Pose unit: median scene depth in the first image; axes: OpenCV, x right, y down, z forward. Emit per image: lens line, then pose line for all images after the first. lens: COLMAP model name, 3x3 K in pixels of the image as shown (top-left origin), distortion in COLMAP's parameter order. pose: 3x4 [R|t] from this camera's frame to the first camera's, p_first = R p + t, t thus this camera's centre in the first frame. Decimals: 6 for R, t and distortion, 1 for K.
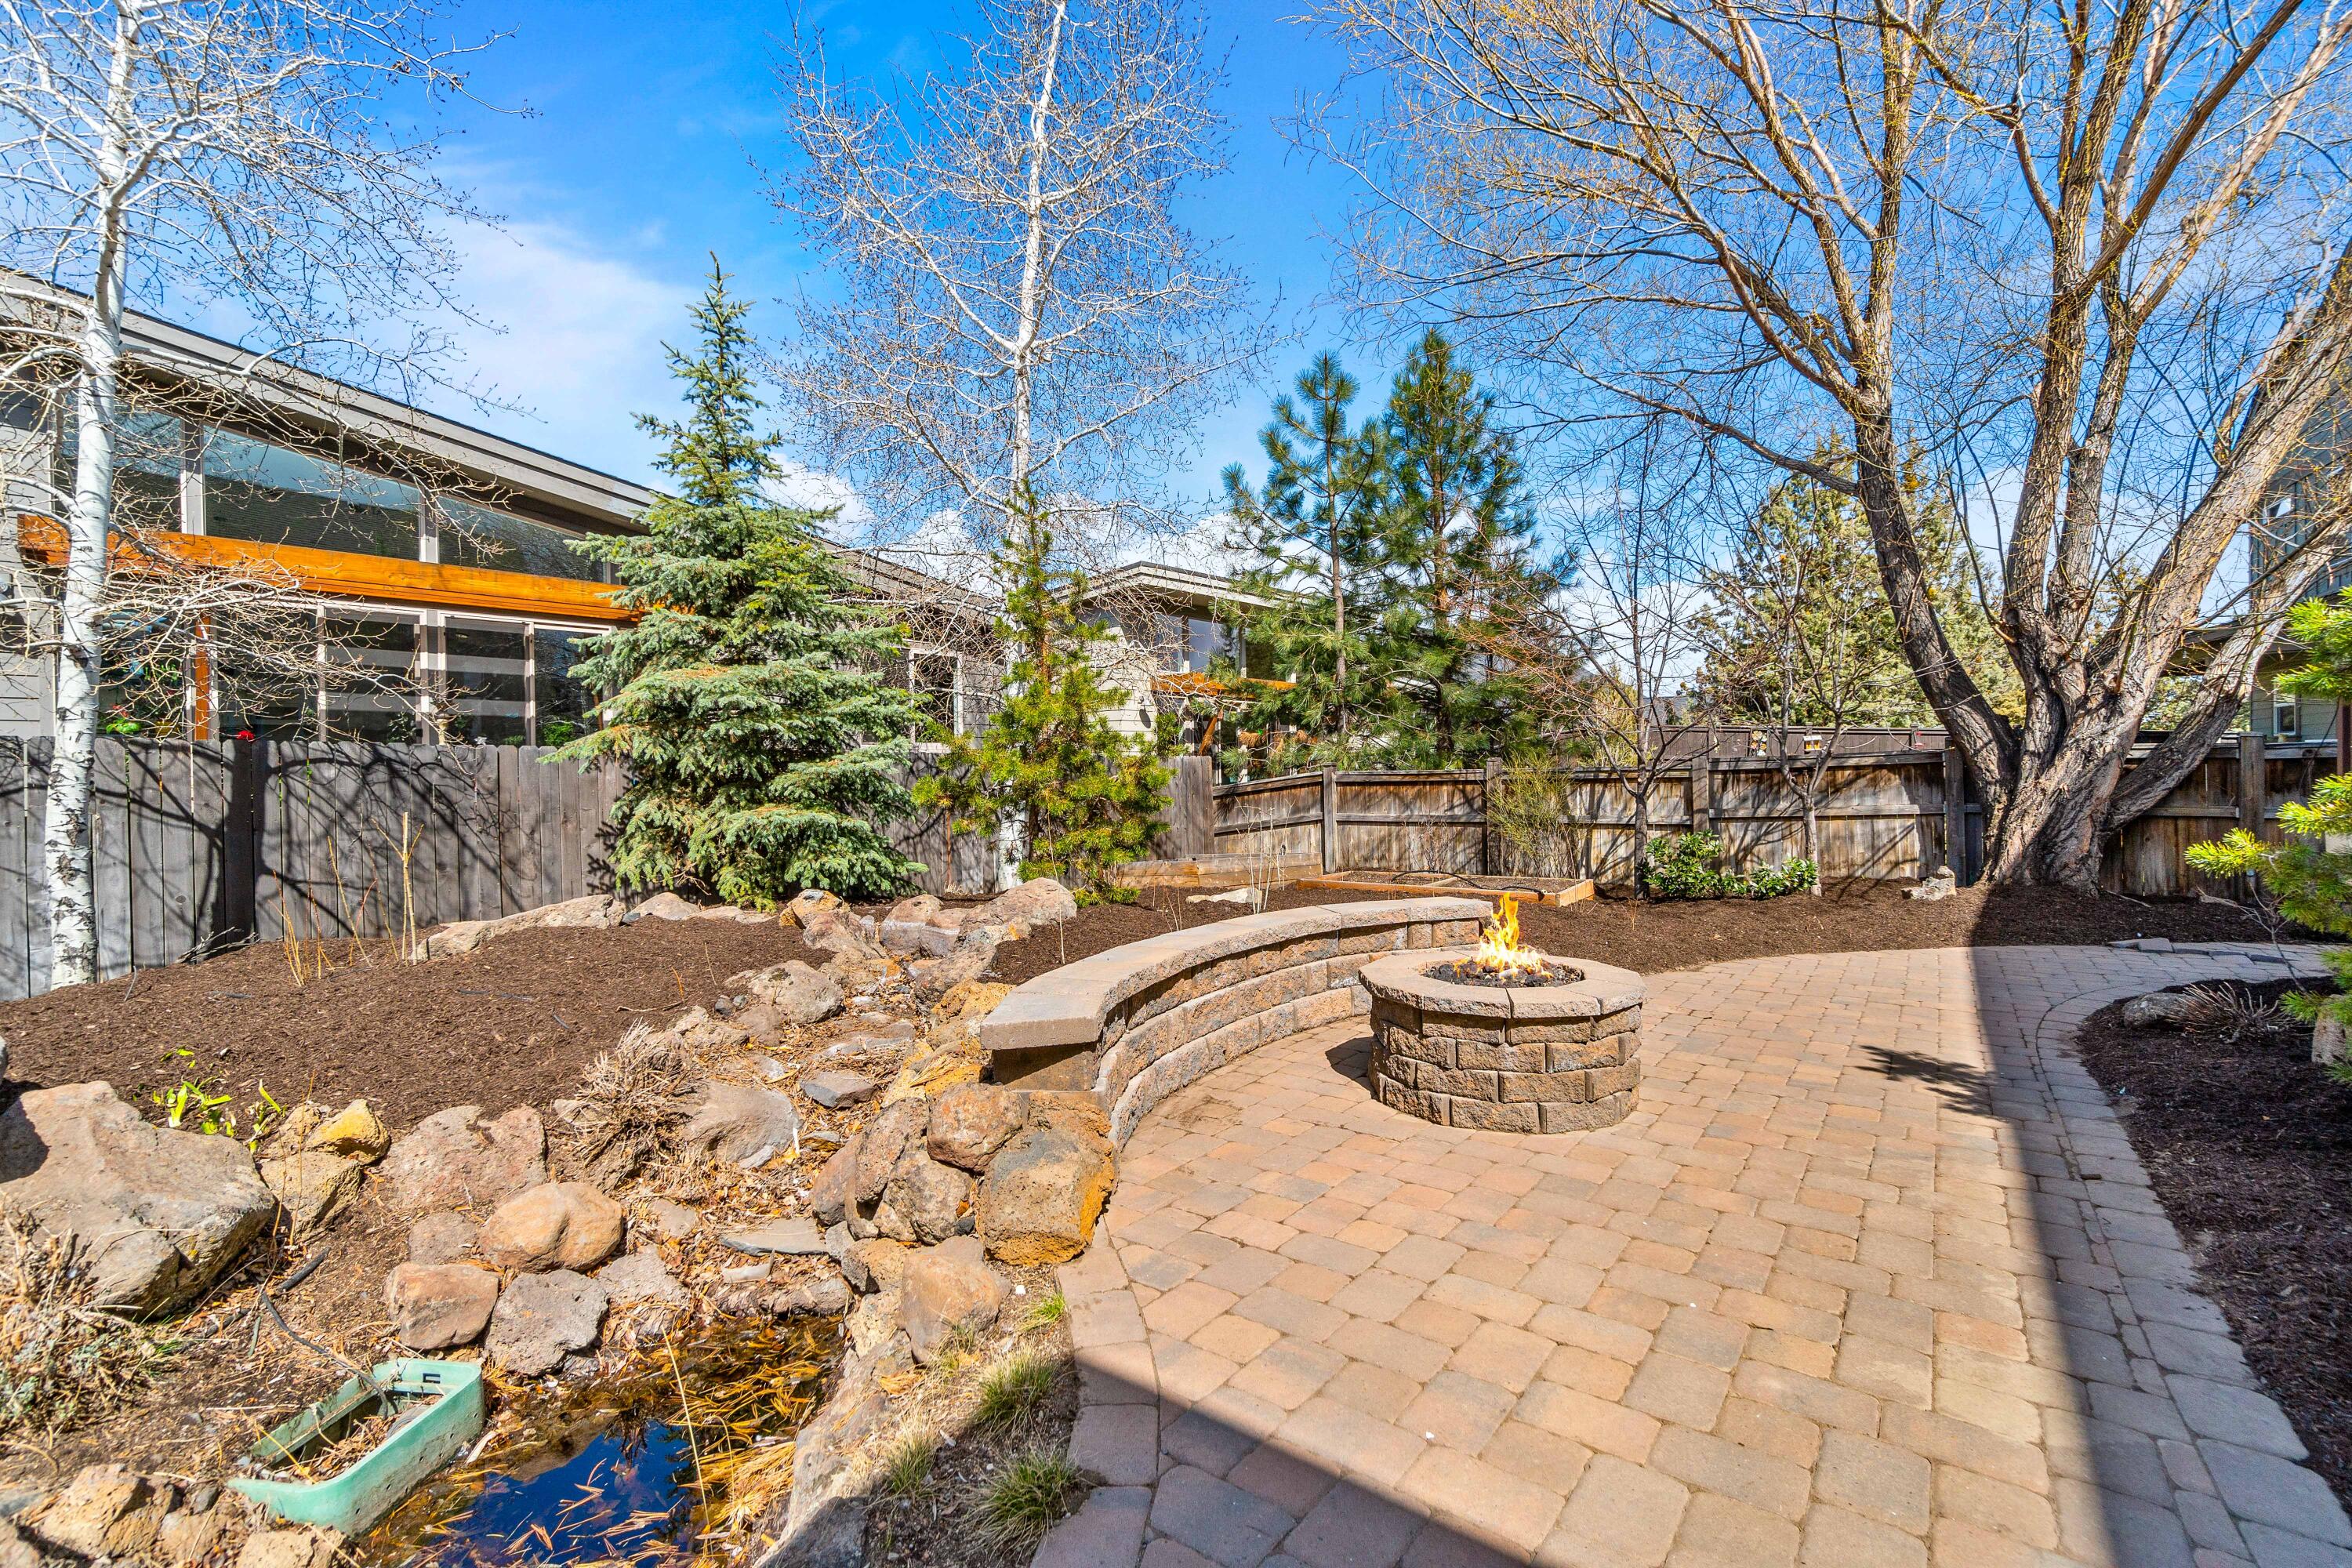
lens RADIAL K [[1006.4, 0, 1182.5], [0, 1006.4, 775.7], [0, 0, 1]] dist [-0.004797, 0.000442]
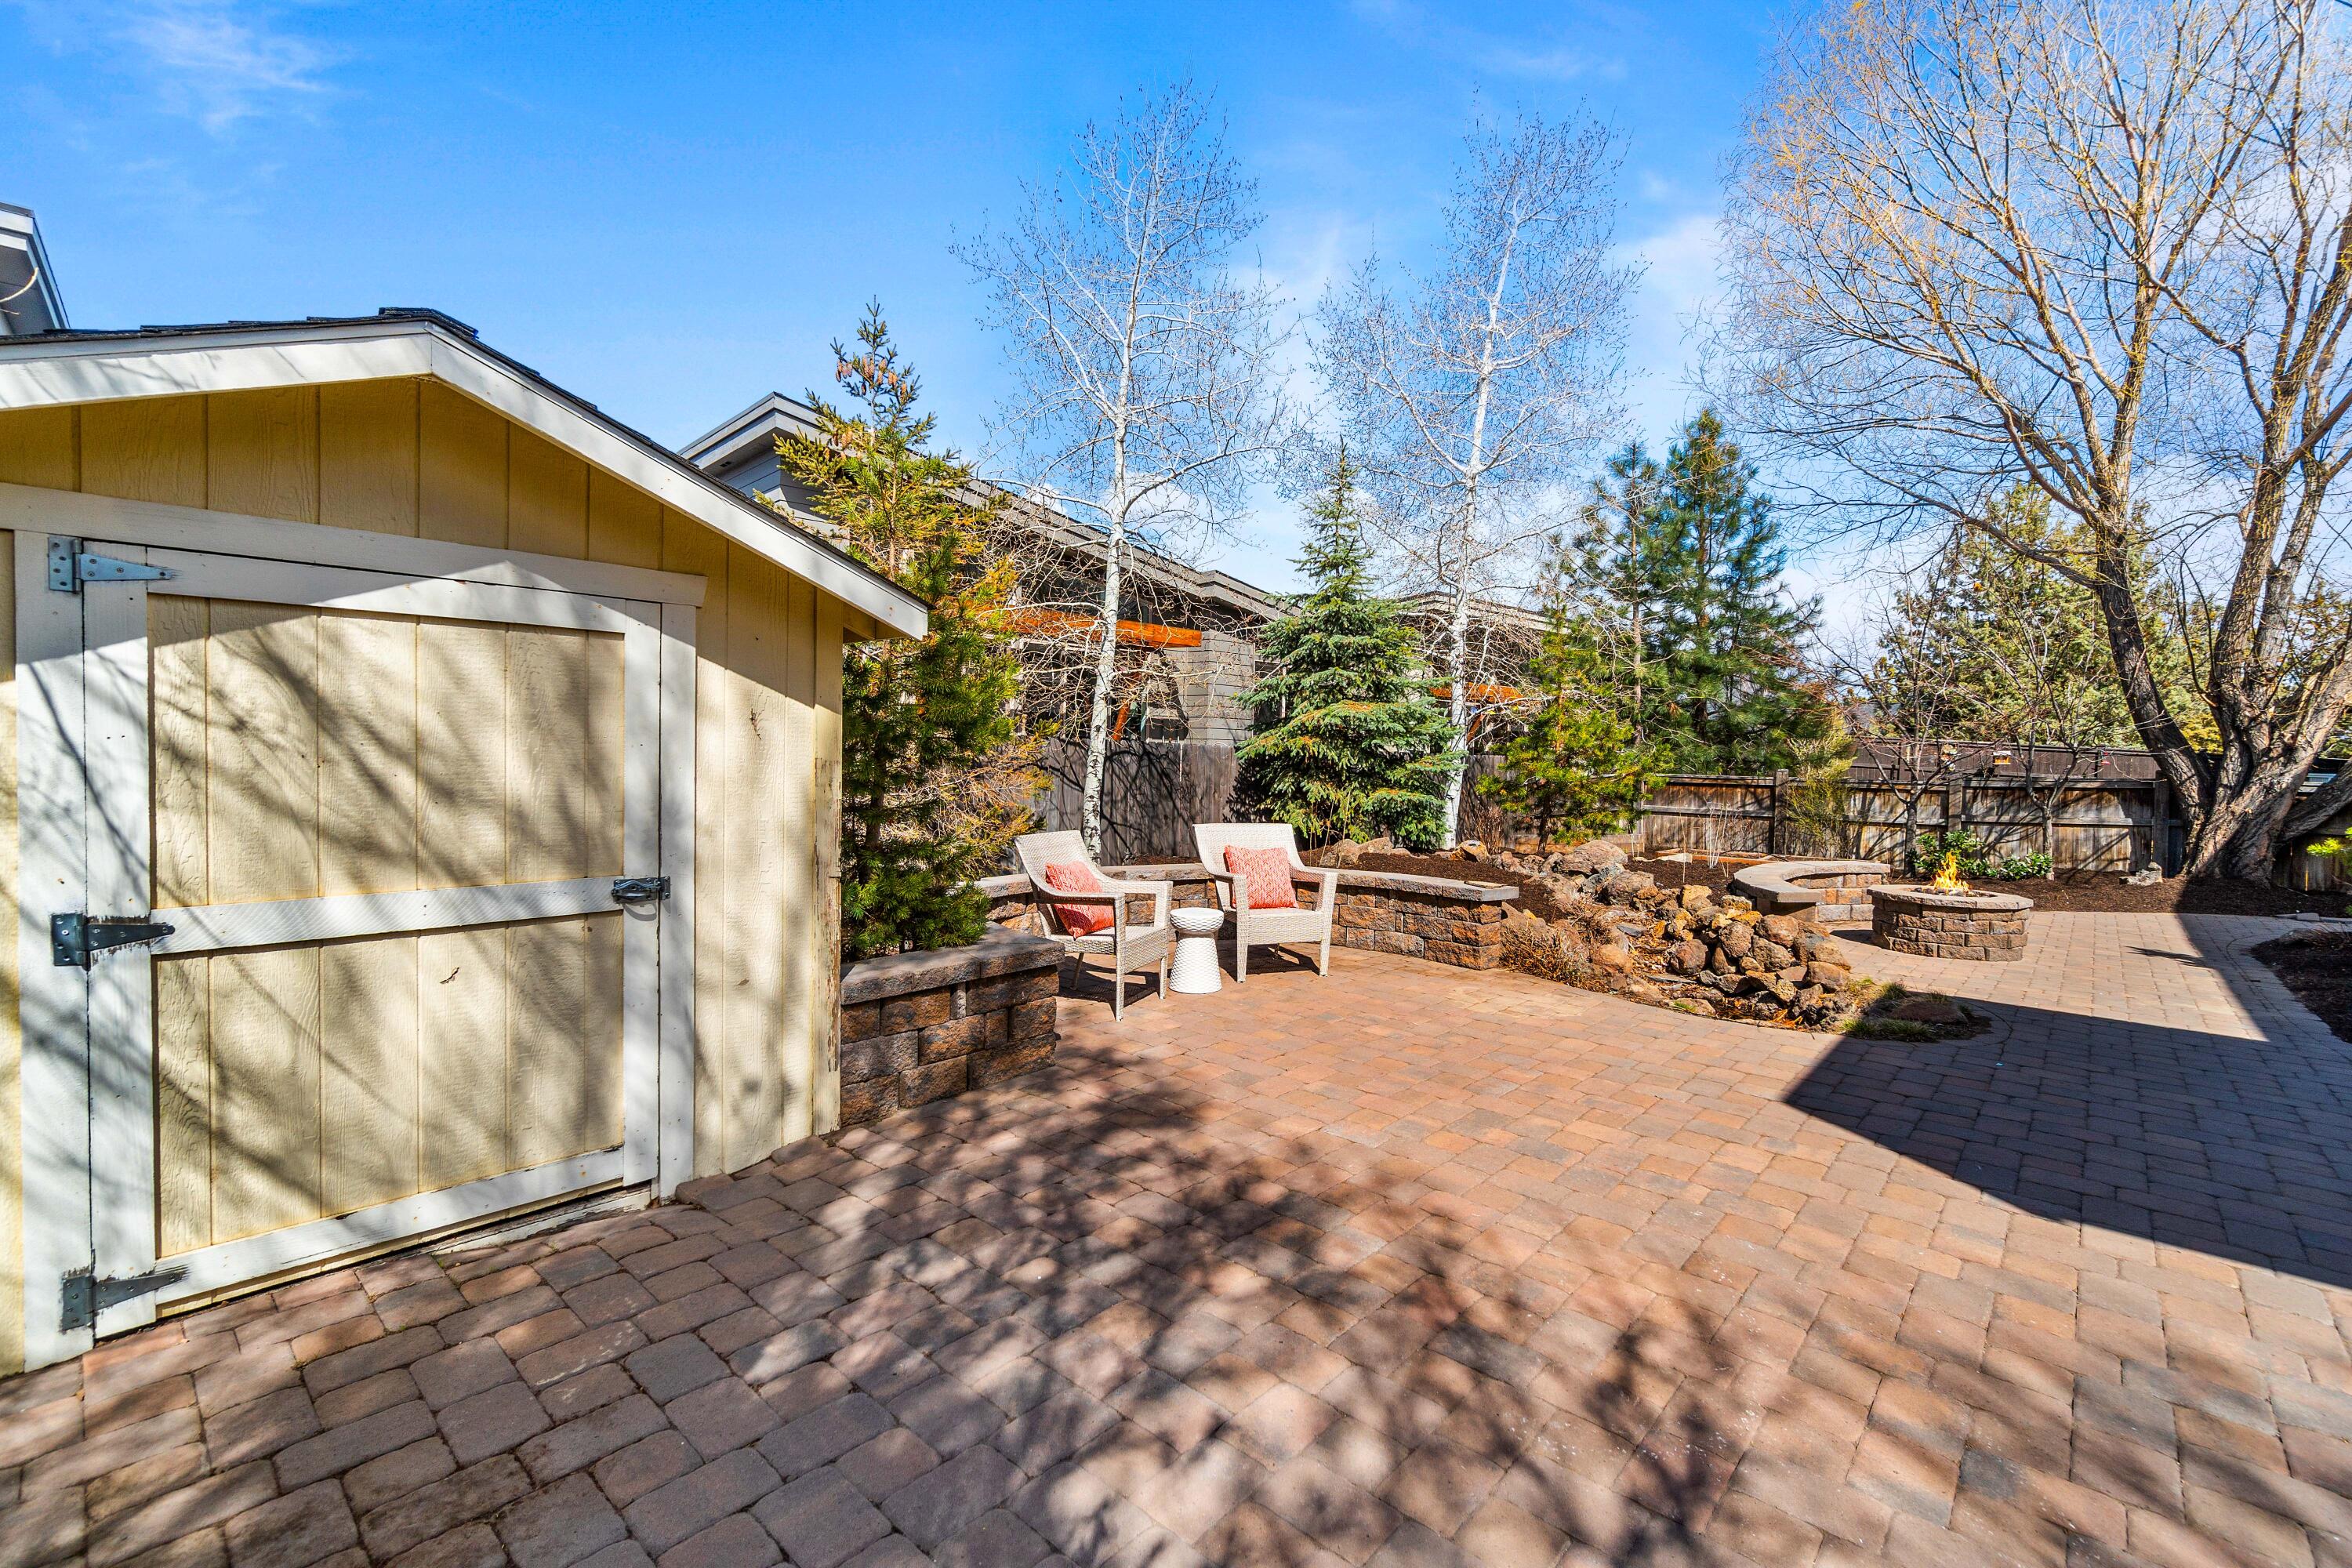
lens RADIAL K [[1006.4, 0, 1182.5], [0, 1006.4, 775.7], [0, 0, 1]] dist [-0.004797, 0.000442]
pose [[0.994924, 0.039354, -0.092611, -0.481698], [-0.037309, 0.999022, 0.023709, -0.015257], [0.093453, -0.020134, 0.995420, -0.538310]]
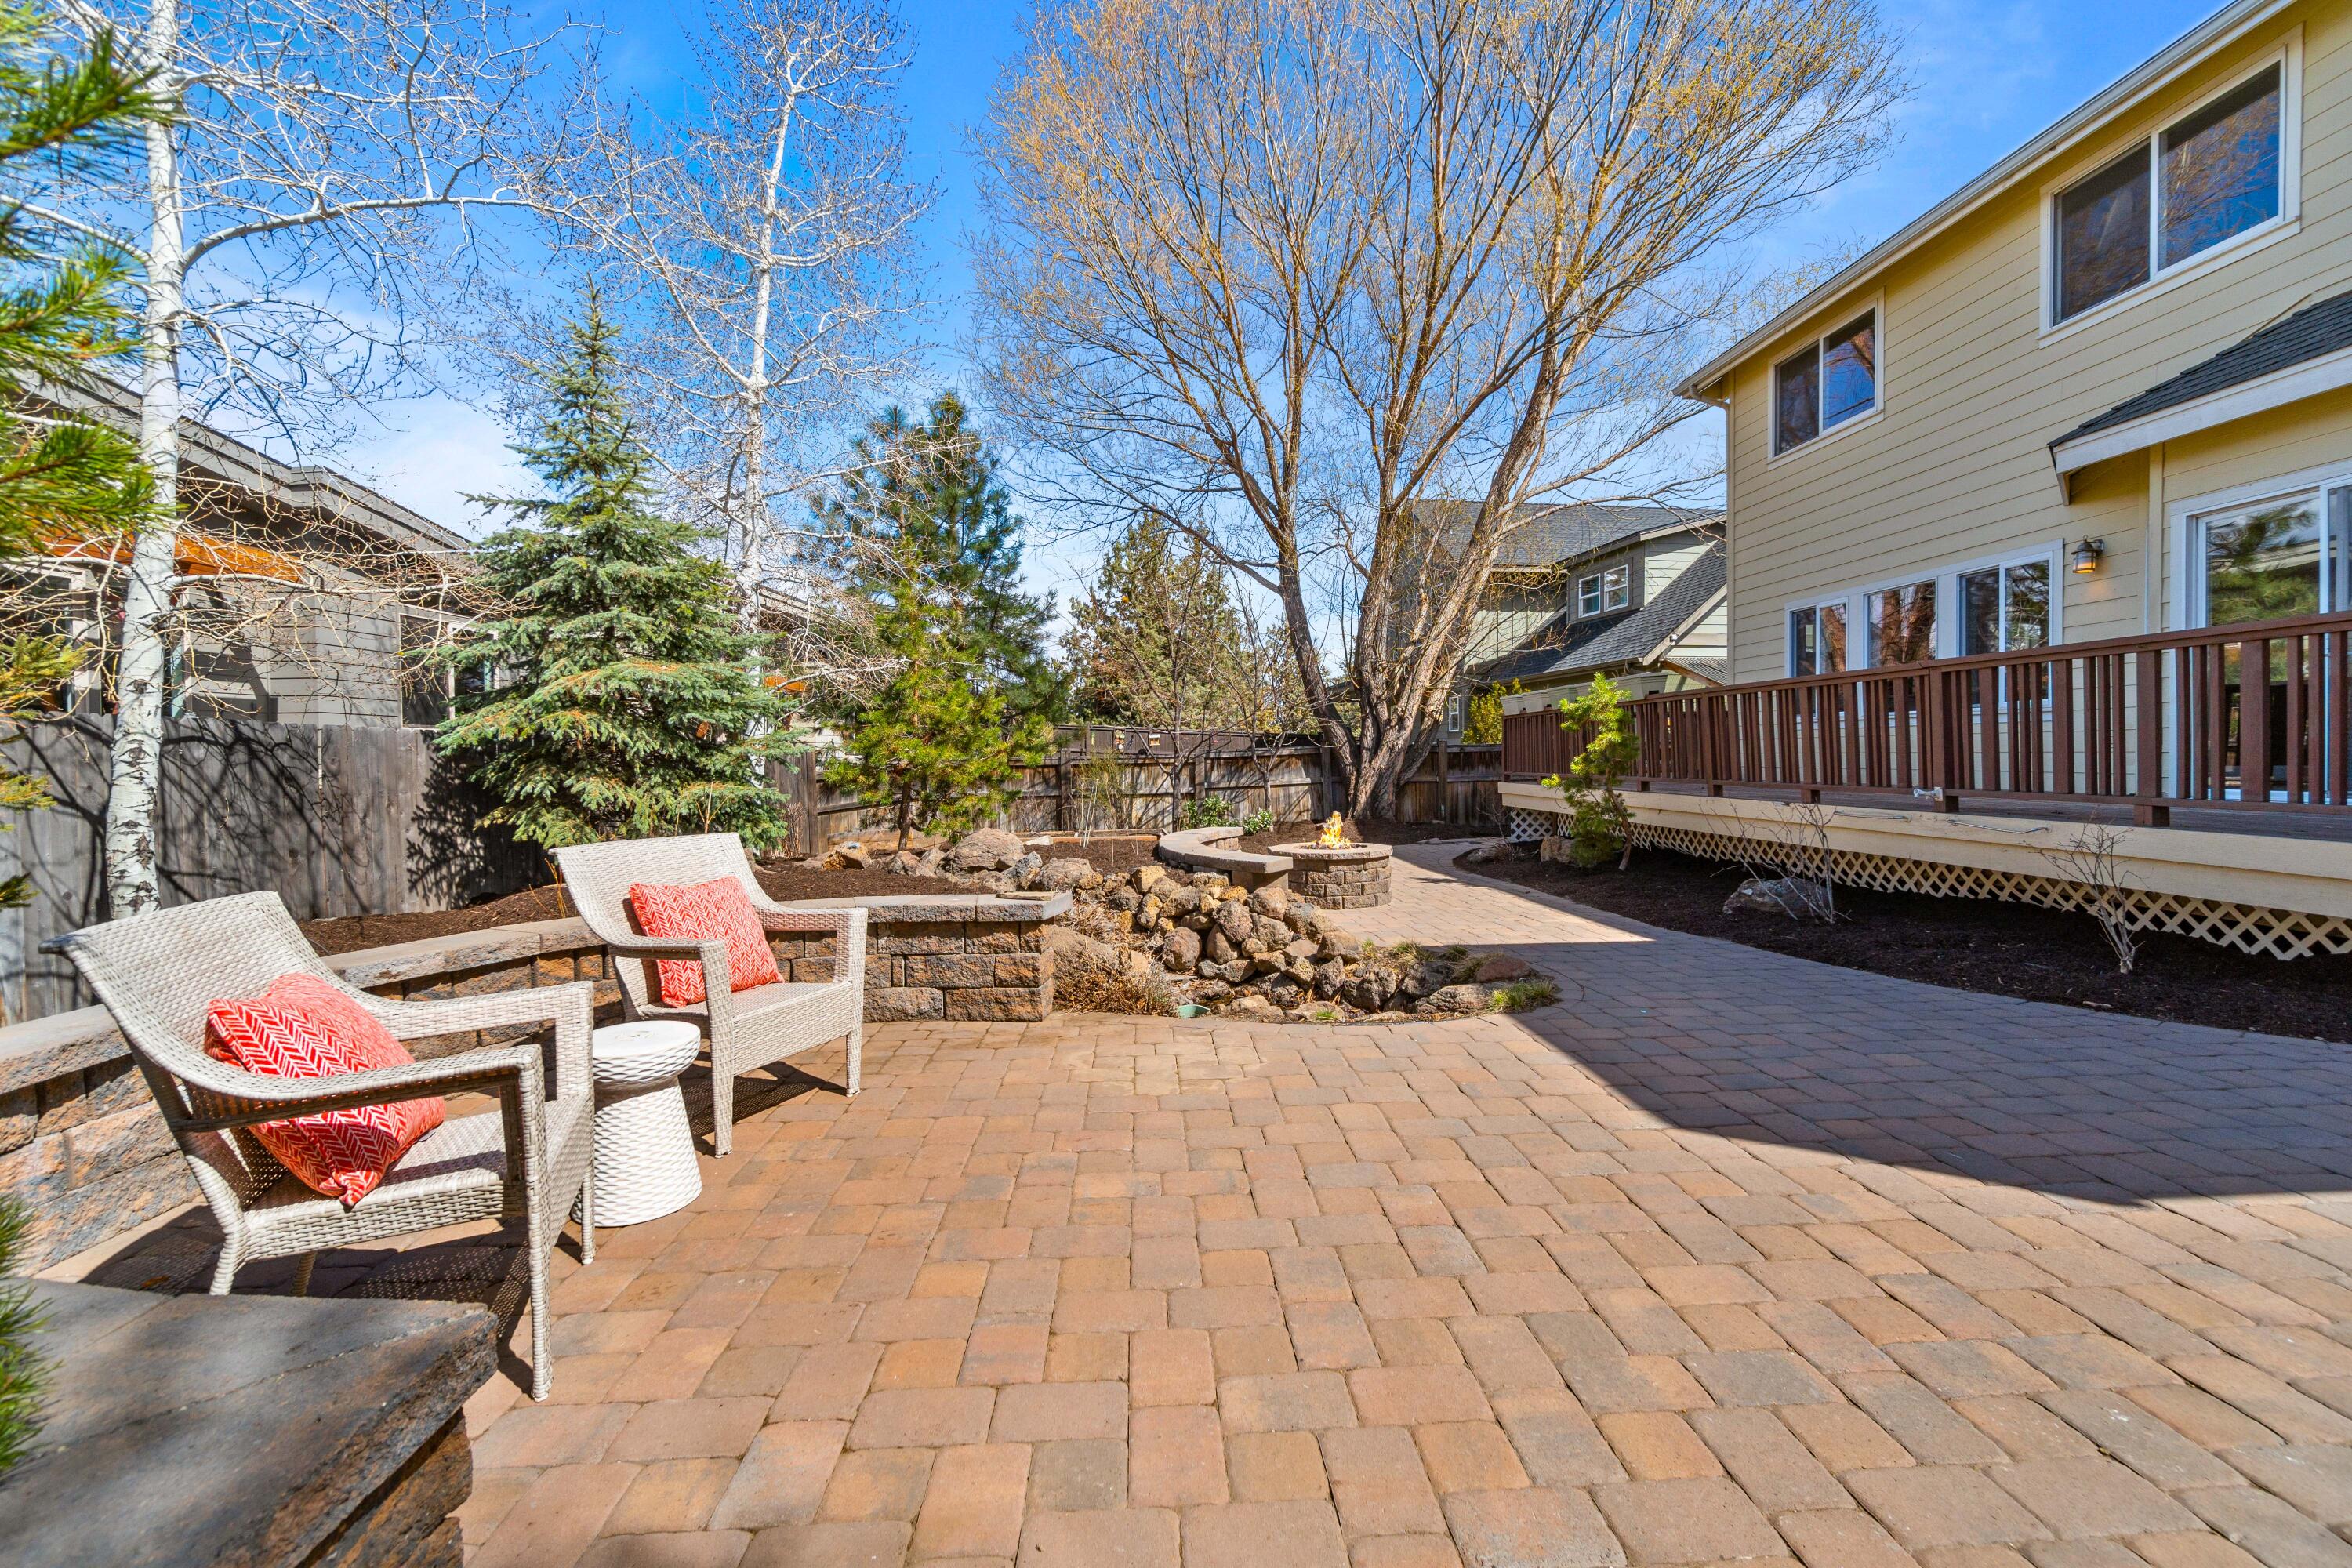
lens RADIAL K [[1006.4, 0, 1182.5], [0, 1006.4, 775.7], [0, 0, 1]] dist [-0.004797, 0.000442]
pose [[0.770042, -0.007919, 0.637944, -0.596038], [0.003026, 0.999957, 0.008760, 0.010124], [-0.637986, -0.004815, 0.770033, -0.212312]]
